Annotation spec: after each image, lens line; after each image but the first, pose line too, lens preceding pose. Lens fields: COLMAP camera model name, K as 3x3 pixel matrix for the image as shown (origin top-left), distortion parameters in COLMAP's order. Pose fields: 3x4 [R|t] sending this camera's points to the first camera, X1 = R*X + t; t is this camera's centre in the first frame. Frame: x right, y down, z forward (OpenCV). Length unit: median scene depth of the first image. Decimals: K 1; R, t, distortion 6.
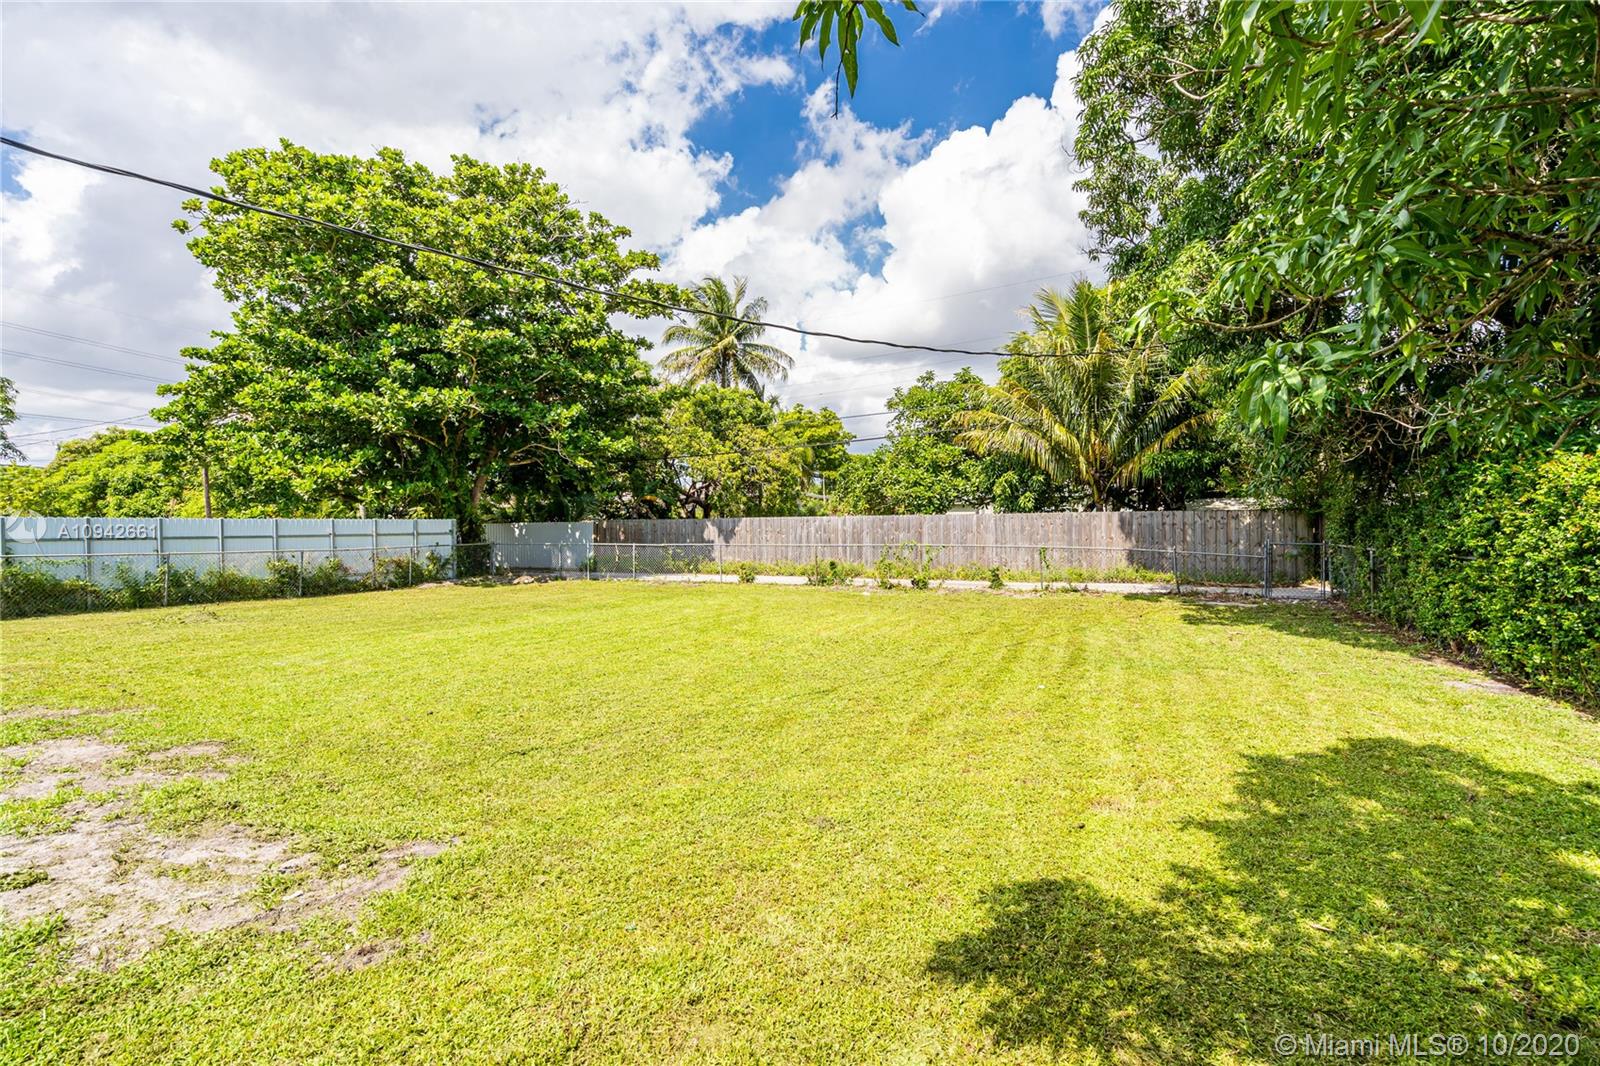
lens RADIAL K [[724.5, 0, 803.5], [0, 724.5, 548.5], [0, 0, 1]] dist [0.000466, 0.000548]
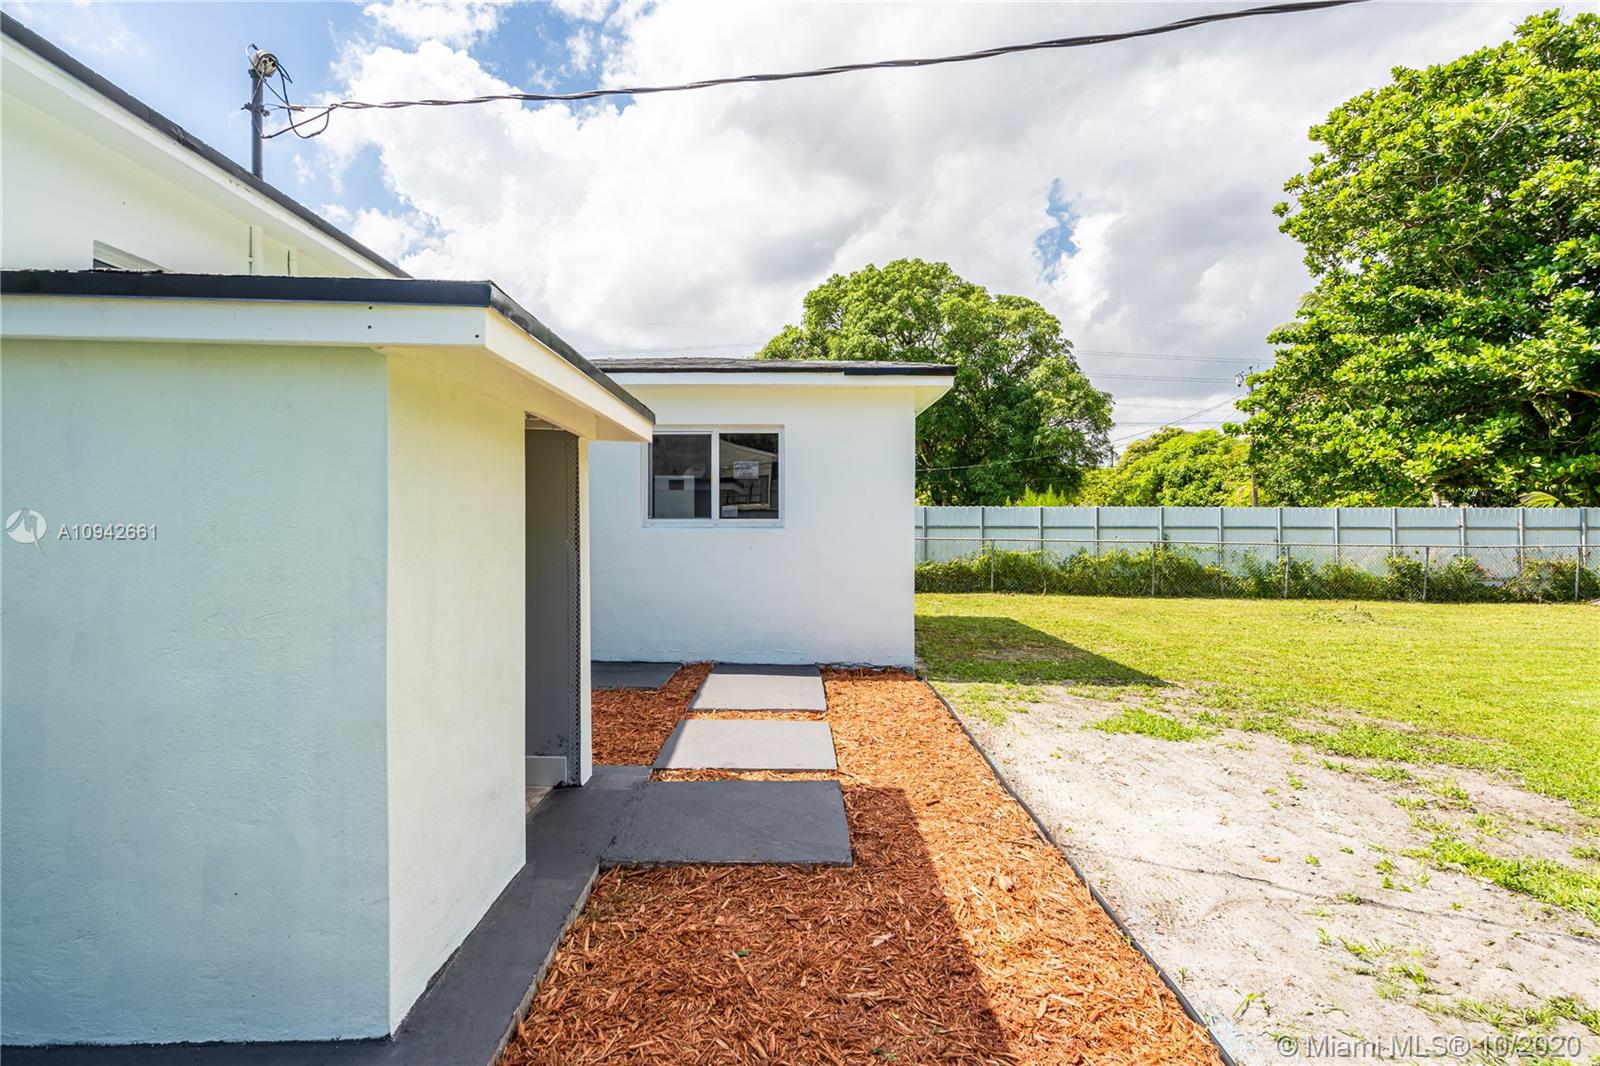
lens RADIAL K [[775.7, 0, 800.0], [0, 775.7, 533.0], [0, 0, 1]] dist [0.002233, 0.000211]
pose [[0.440036, 0.023960, -0.897660, -0.191658], [-0.032846, 0.999404, 0.010574, 0.002234], [0.897379, 0.024832, 0.440561, -0.032626]]
